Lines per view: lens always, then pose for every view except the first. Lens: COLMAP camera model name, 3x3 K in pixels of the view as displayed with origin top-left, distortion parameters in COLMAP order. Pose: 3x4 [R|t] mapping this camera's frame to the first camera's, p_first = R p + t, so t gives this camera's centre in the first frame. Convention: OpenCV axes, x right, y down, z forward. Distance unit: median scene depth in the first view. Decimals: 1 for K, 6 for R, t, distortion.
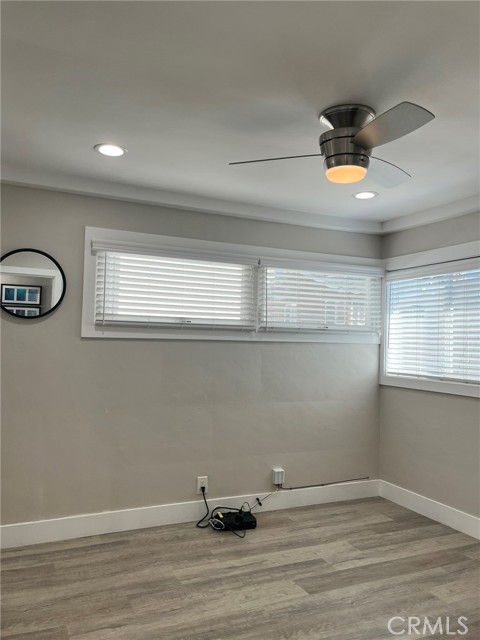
lens RADIAL K [[502.6, 0, 240.4], [0, 502.6, 319.0], [0, 0, 1]] dist [0.001703, -0.000456]
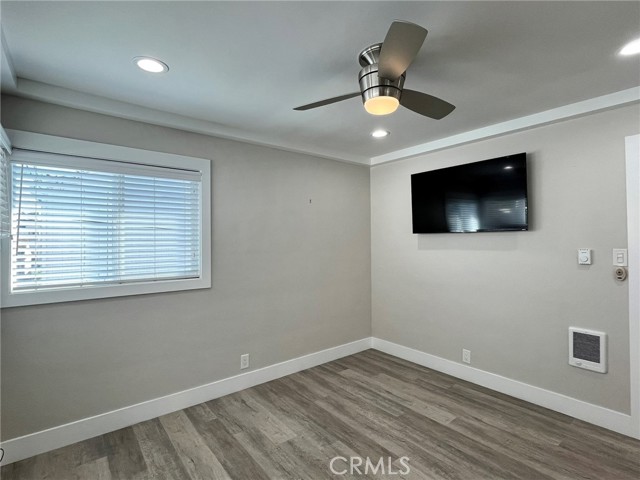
lens RADIAL K [[324.1, 0, 314.9], [0, 324.1, 238.2], [0, 0, 1]] dist [-0.000997, -0.000347]
pose [[-0.233743, -0.027311, 0.971915, -0.309744], [-0.042561, 0.998935, 0.017834, 0.008006], [-0.971367, -0.037197, -0.234656, 0.832302]]
